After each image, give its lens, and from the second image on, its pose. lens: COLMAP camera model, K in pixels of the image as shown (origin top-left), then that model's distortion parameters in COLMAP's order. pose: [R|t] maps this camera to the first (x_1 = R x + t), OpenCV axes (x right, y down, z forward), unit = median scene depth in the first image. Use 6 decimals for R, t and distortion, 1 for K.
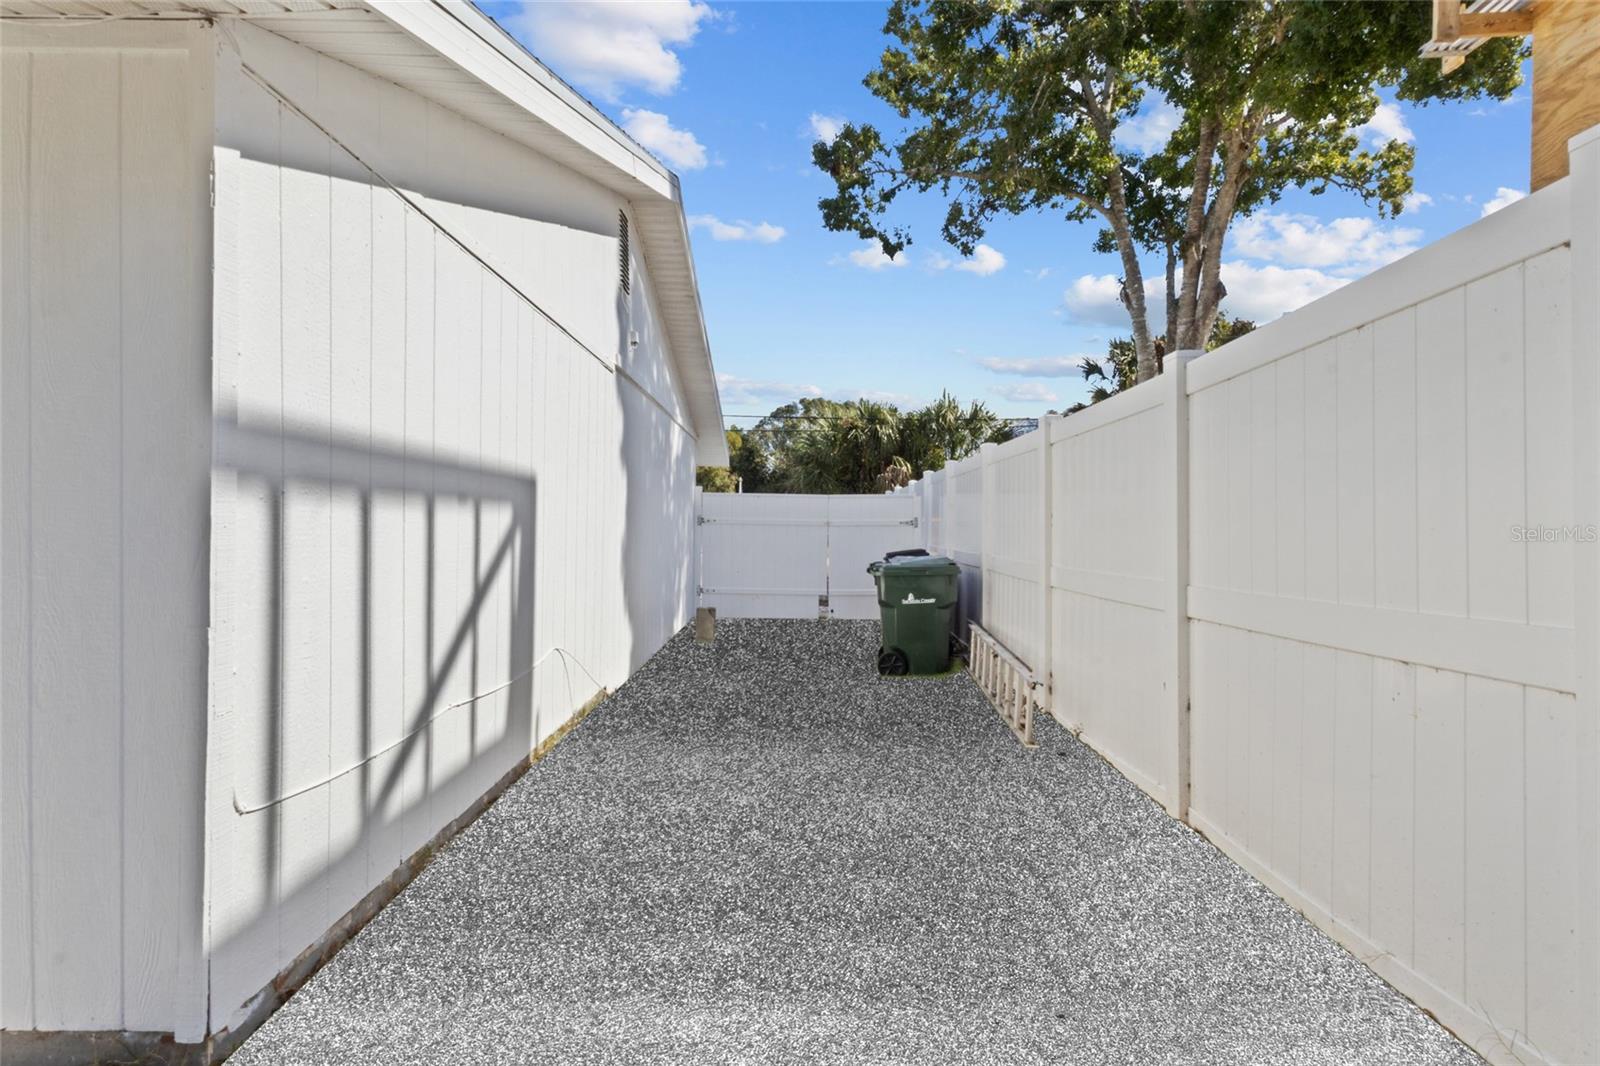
lens RADIAL K [[737.8, 0, 799.0], [0, 737.8, 524.5], [0, 0, 1]] dist [0.002973, 0.000023]
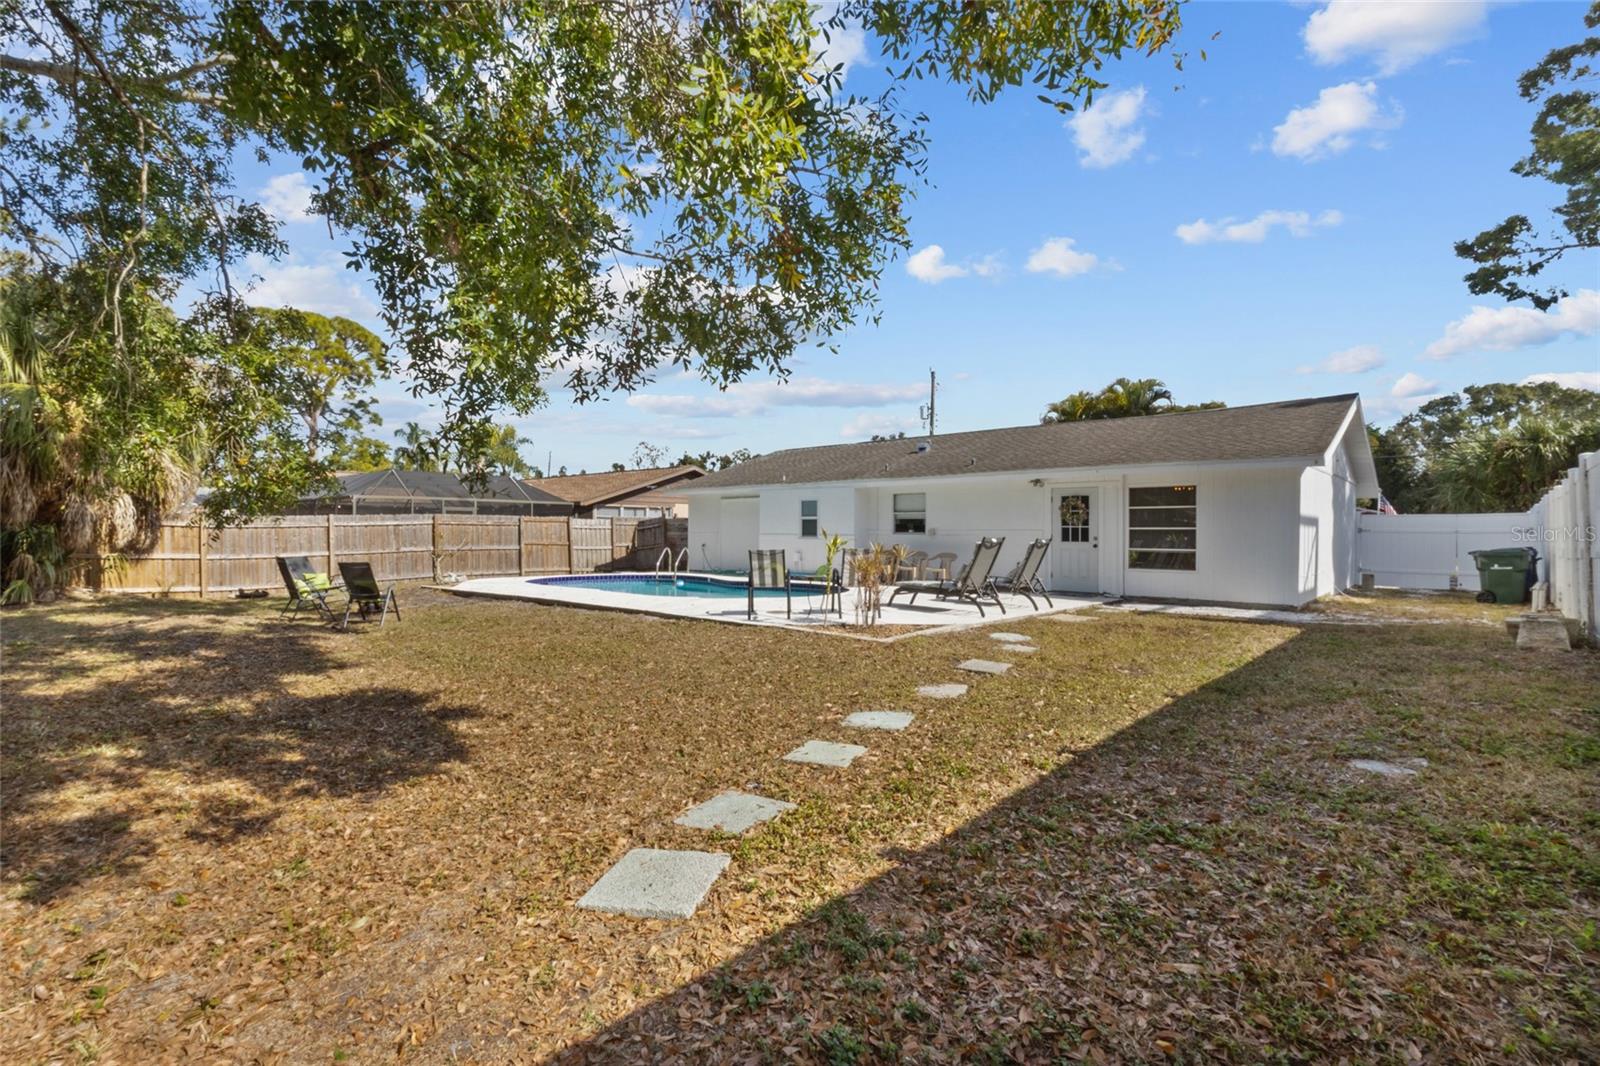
lens RADIAL K [[737.8, 0, 802.9], [0, 737.8, 535.9], [0, 0, 1]] dist [0.002973, 0.000023]
pose [[0.741067, -0.004094, -0.671419, 0.038630], [0.003035, 0.999992, -0.002748, 0.004838], [0.671424, -0.000001, 0.741073, -0.707104]]
